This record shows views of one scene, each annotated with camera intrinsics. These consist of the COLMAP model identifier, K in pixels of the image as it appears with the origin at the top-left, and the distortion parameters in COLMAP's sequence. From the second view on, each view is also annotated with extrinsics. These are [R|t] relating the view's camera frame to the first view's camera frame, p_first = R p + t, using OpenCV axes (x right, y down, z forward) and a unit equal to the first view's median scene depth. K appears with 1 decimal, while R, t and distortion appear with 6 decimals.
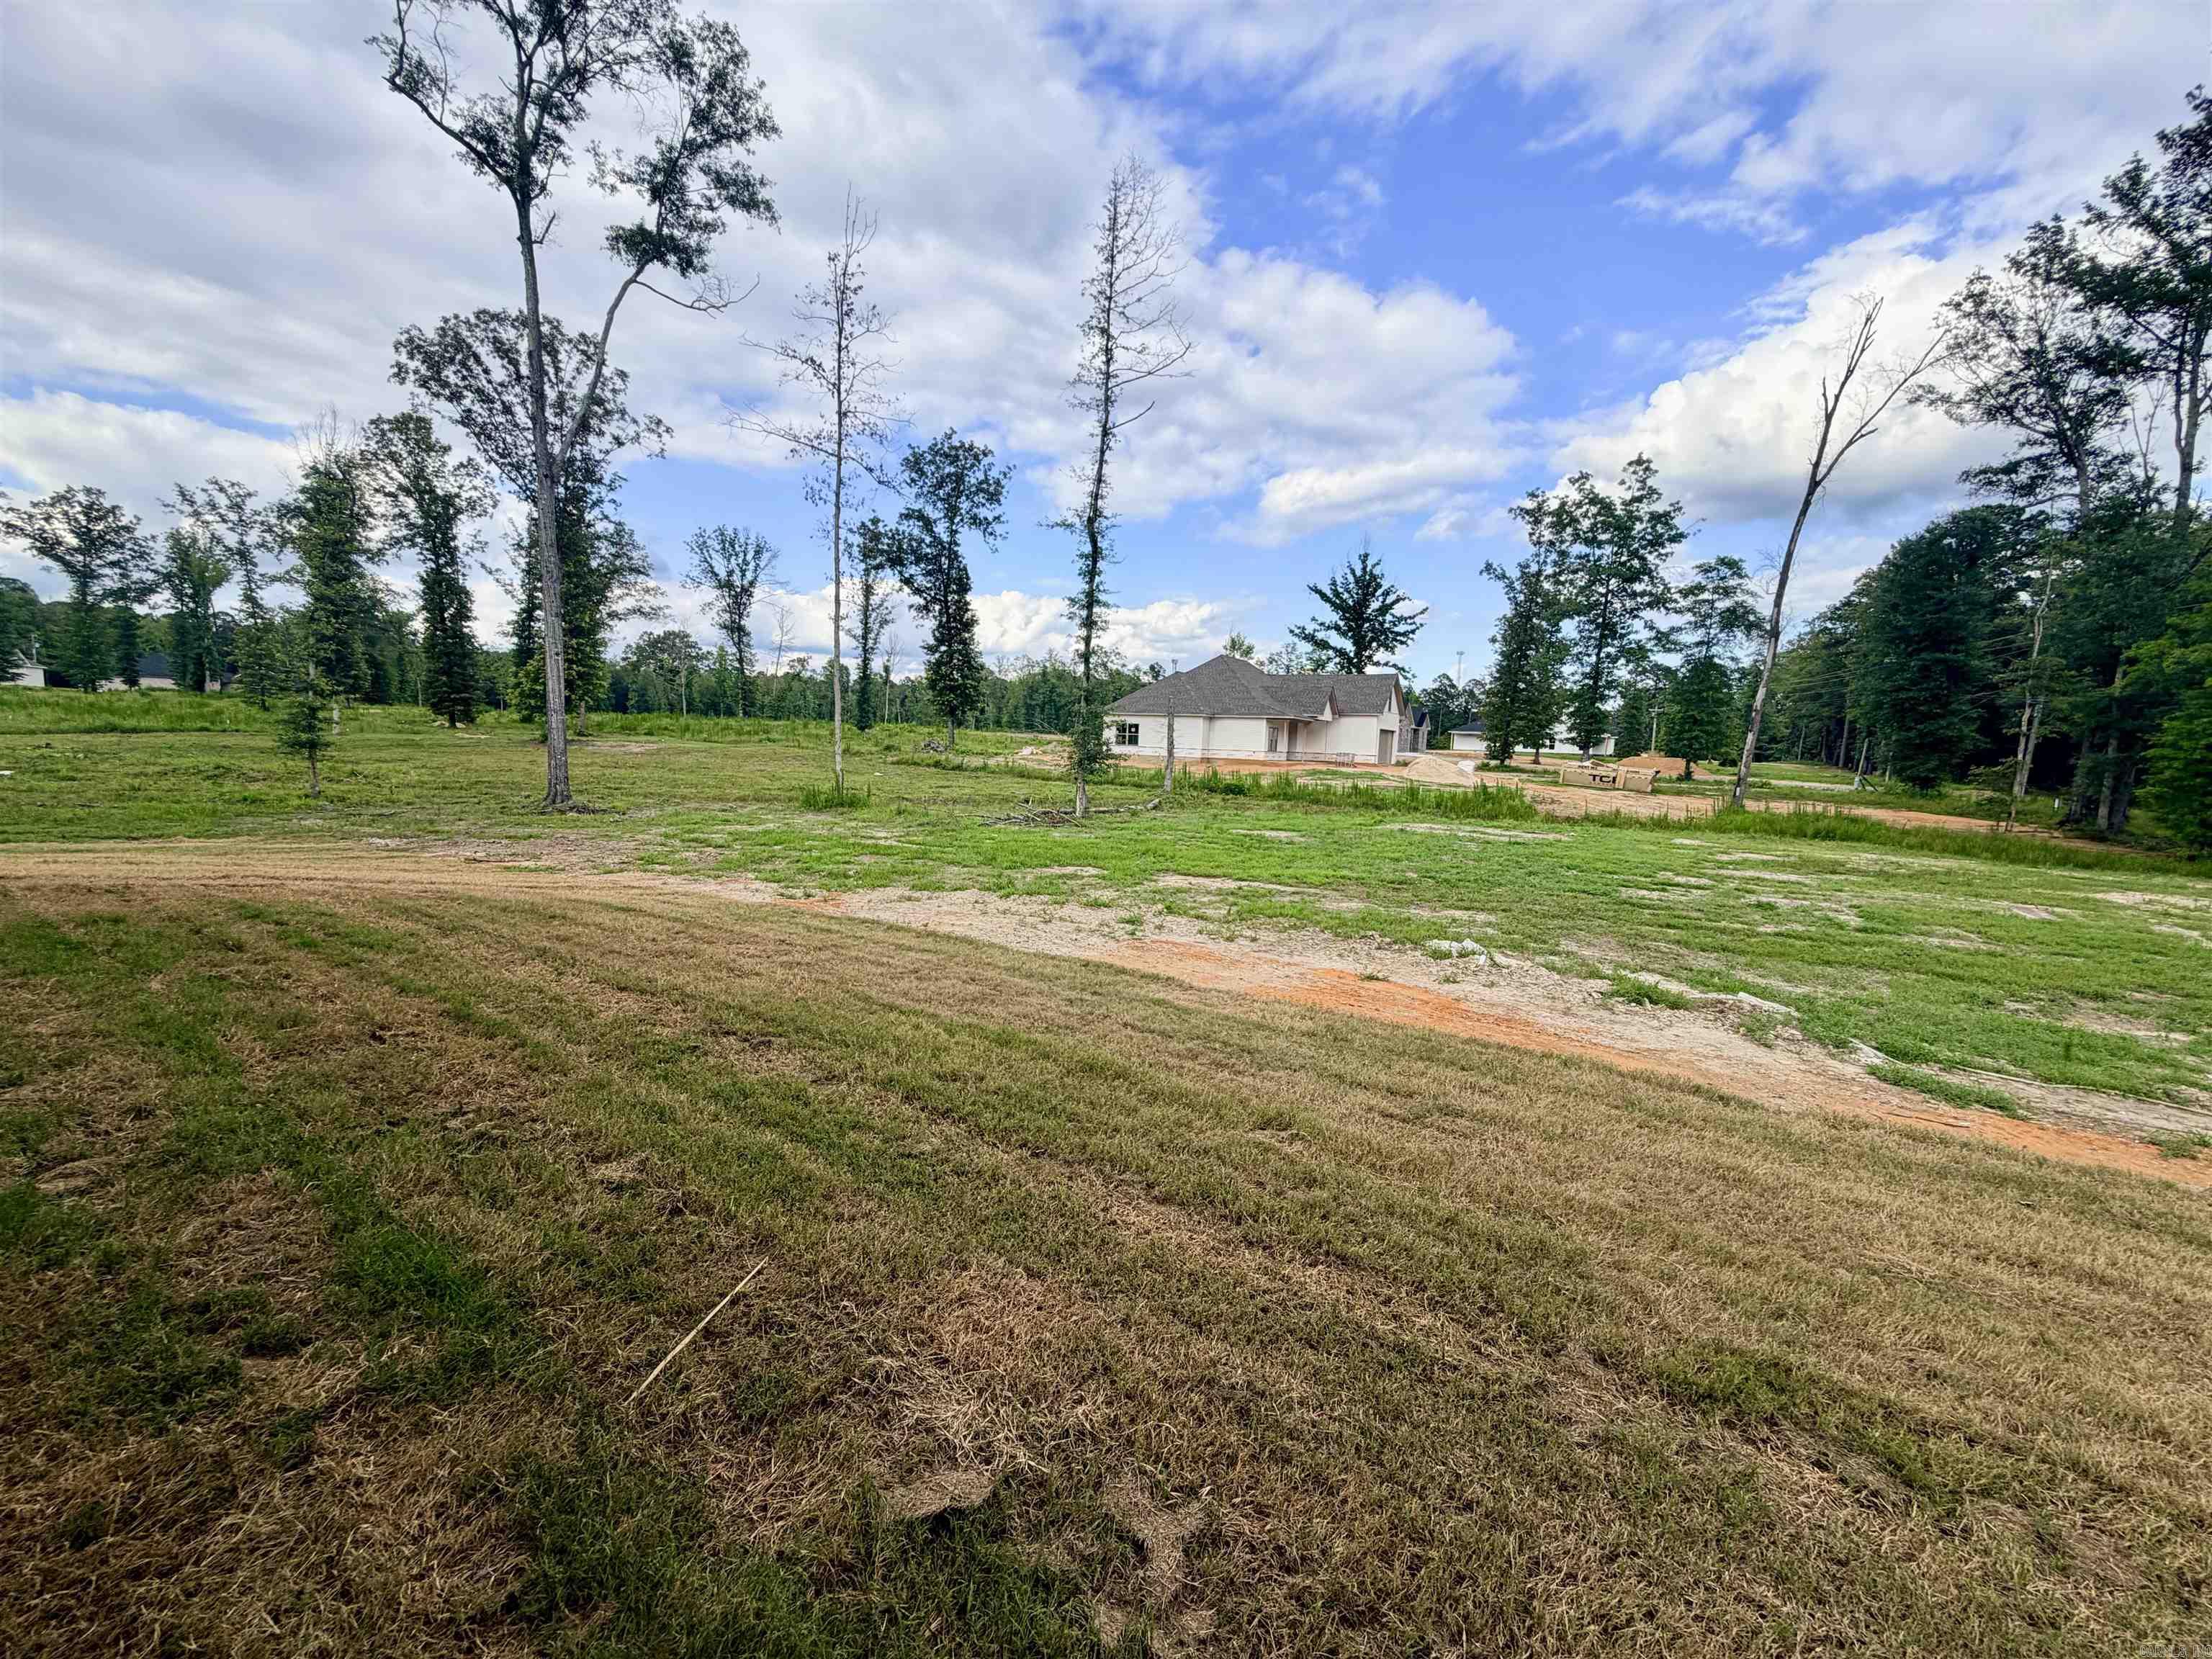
lens RADIAL K [[880.2, 0, 1100.0], [0, 880.2, 835.1], [0, 0, 1]] dist [-0.000840, 0.000546]
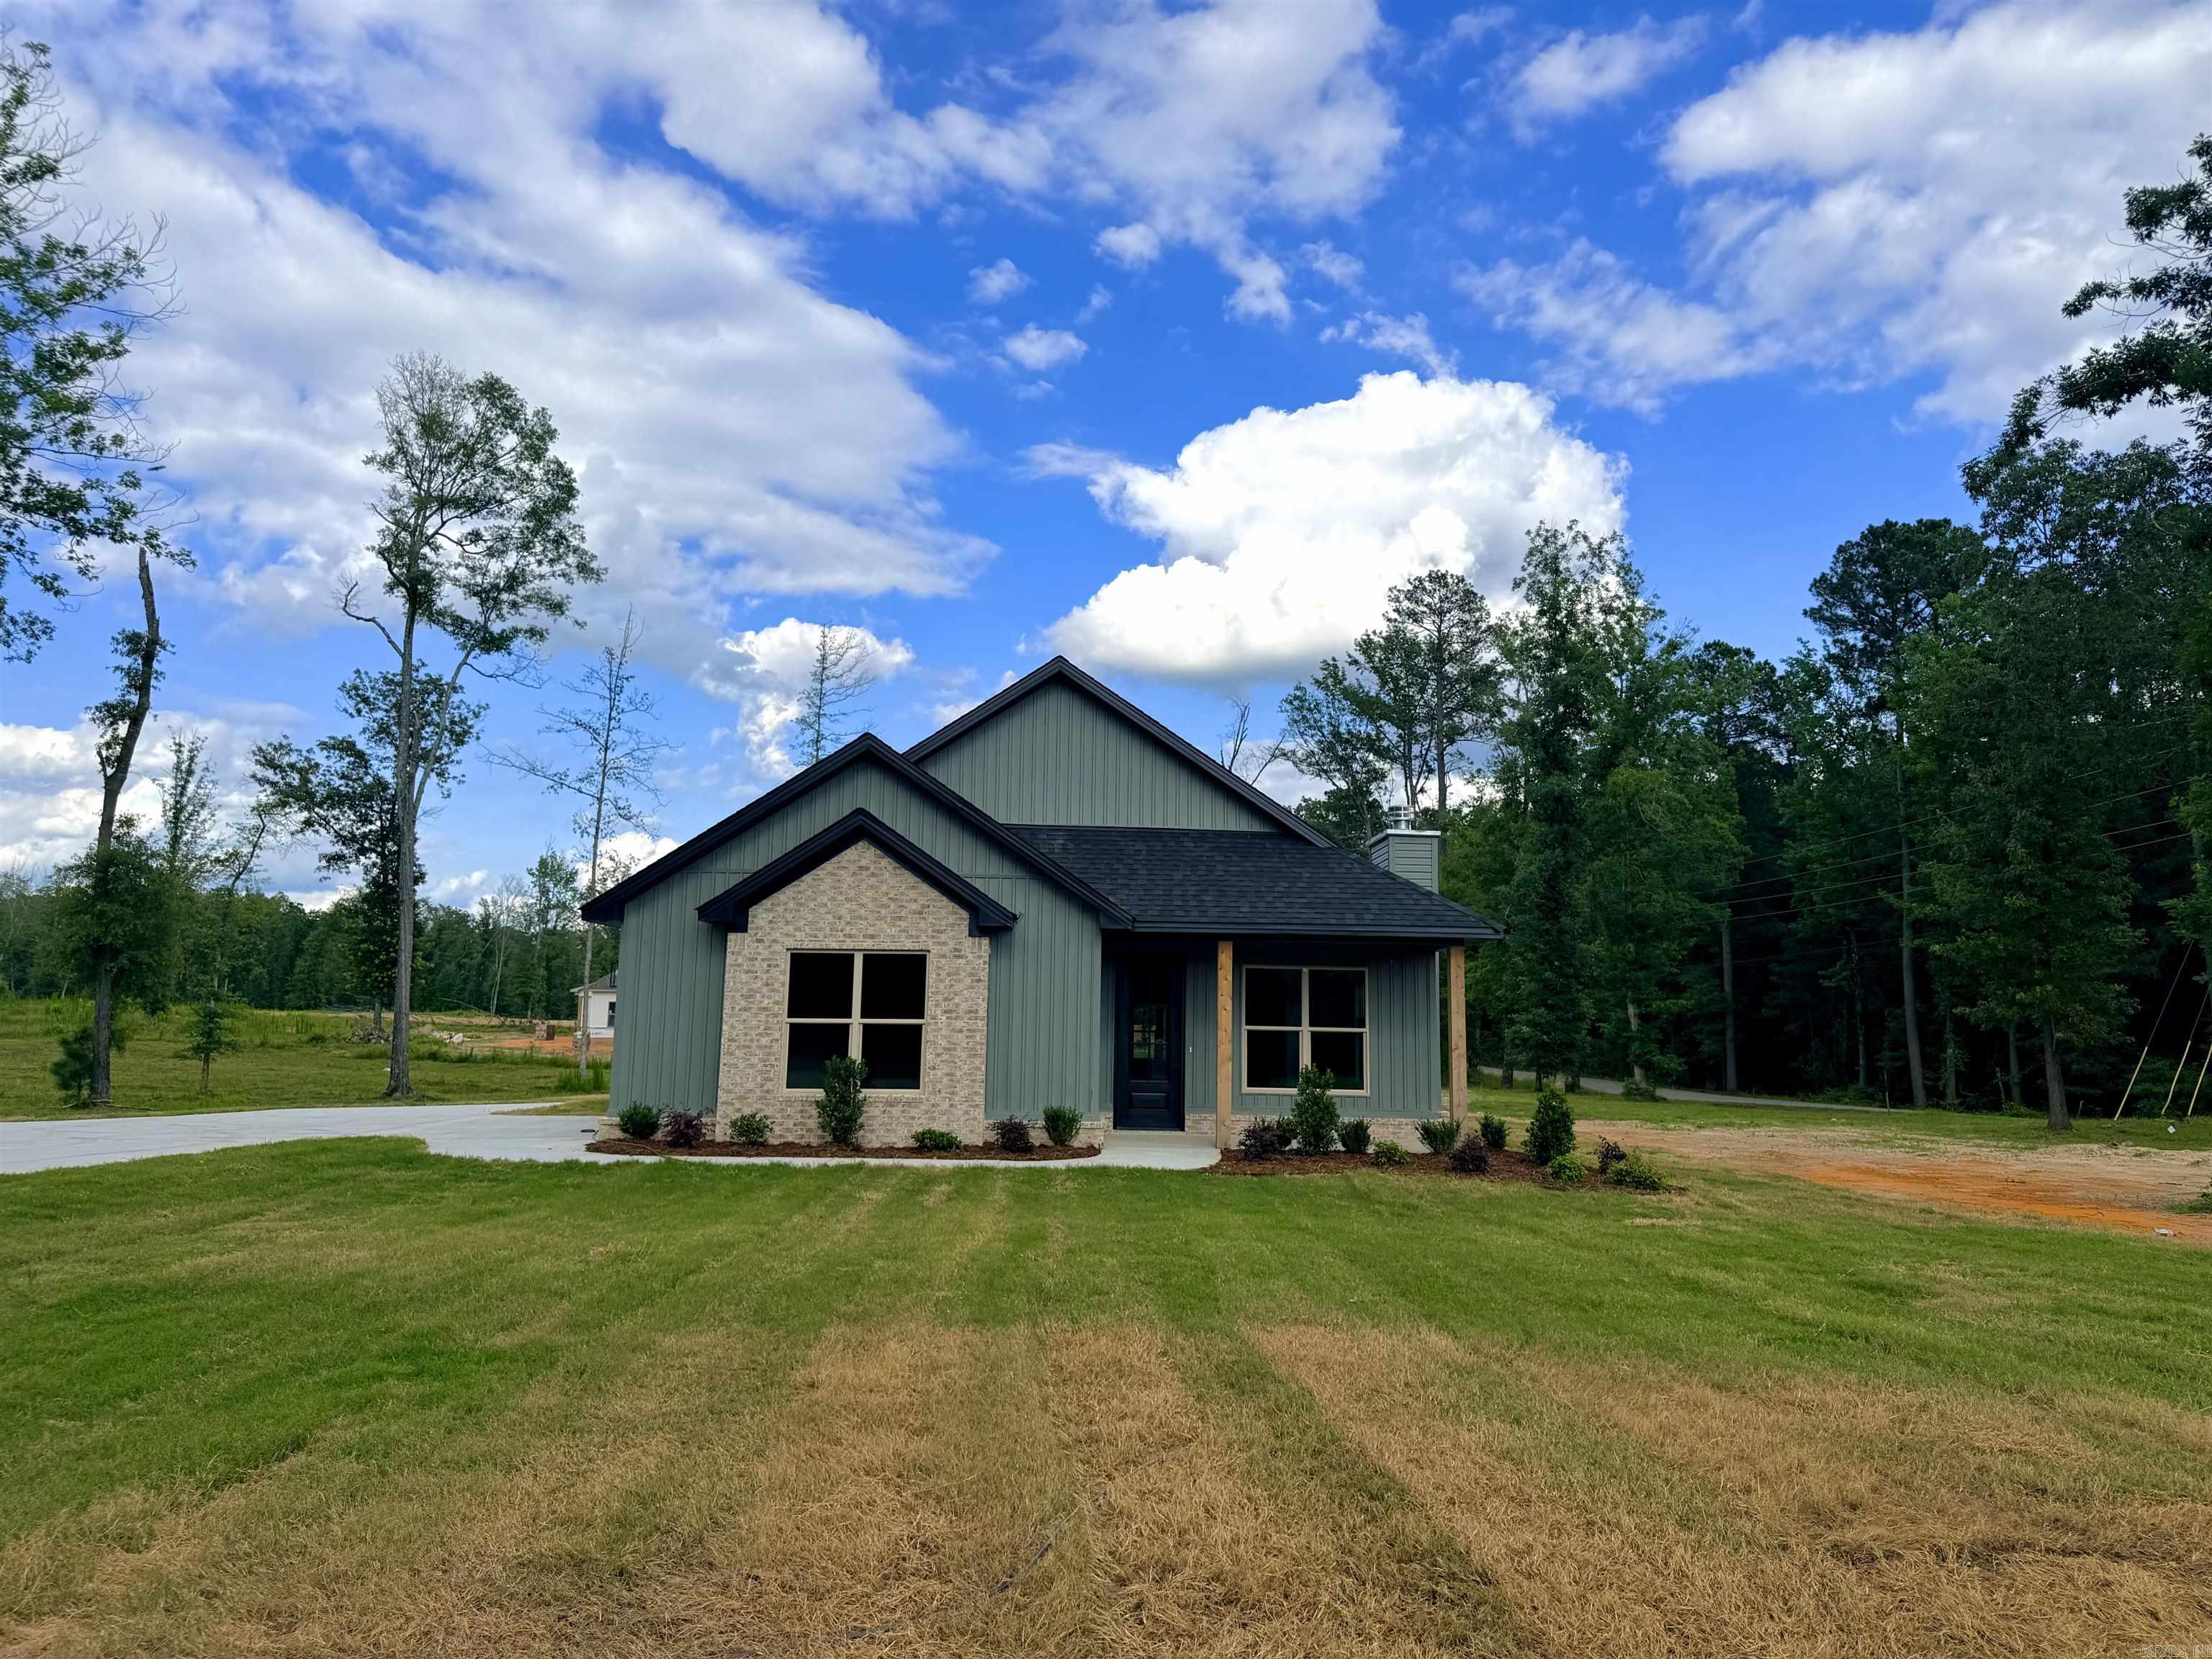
lens RADIAL K [[1538.4, 0, 1106.0], [0, 1538.4, 829.5], [0, 0, 1]] dist [-0.000804, -0.000499]
pose [[0.822710, 0.052785, 0.566005, -0.663021], [0.072094, 0.977951, -0.195994, 0.056073], [-0.563871, 0.202052, 0.800765, -0.779843]]
